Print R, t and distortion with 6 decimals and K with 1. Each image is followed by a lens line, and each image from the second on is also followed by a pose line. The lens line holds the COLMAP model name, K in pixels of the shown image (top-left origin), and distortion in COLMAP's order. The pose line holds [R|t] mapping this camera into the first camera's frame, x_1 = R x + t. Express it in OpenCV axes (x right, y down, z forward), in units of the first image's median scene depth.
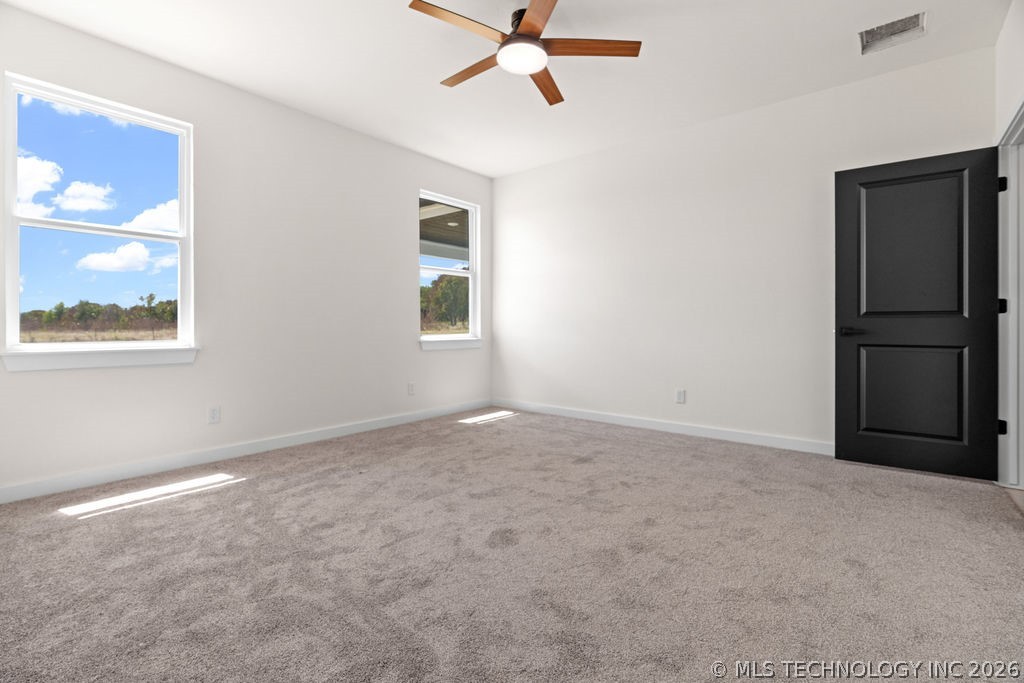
lens RADIAL K [[474.9, 0, 516.1], [0, 474.9, 315.7], [0, 0, 1]] dist [-0.007082, -0.000262]
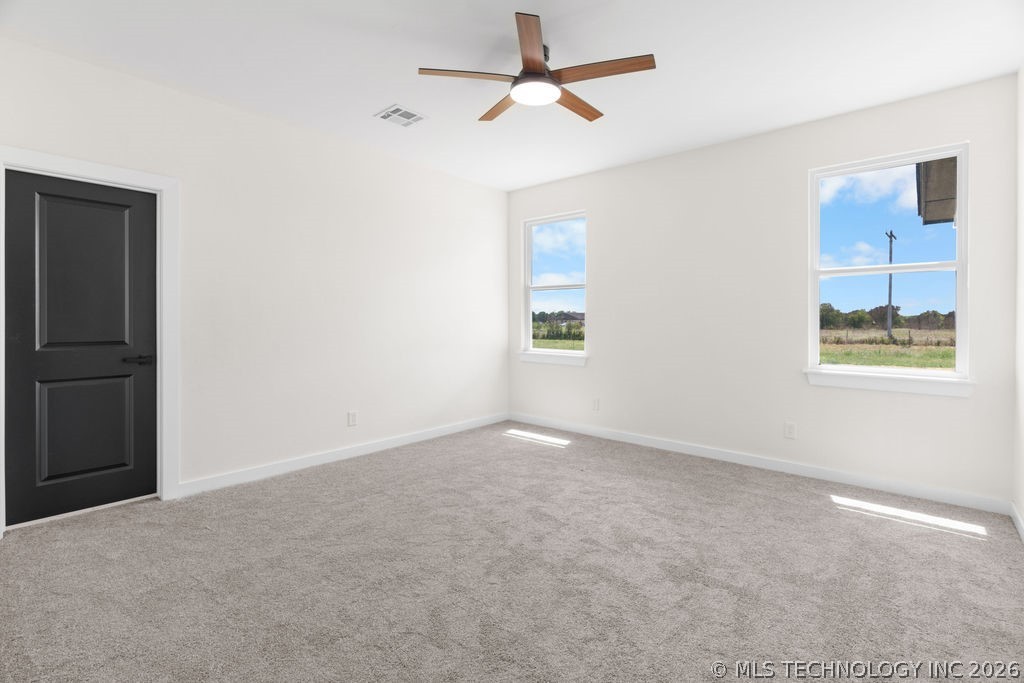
lens RADIAL K [[466.4, 0, 487.9], [0, 466.4, 336.4], [0, 0, 1]] dist [-0.000880, -0.000073]
pose [[-0.082522, 0.016740, -0.996449, 0.877677], [0.009486, 0.999827, 0.016011, -0.023839], [0.996544, -0.008131, -0.082667, 0.904015]]
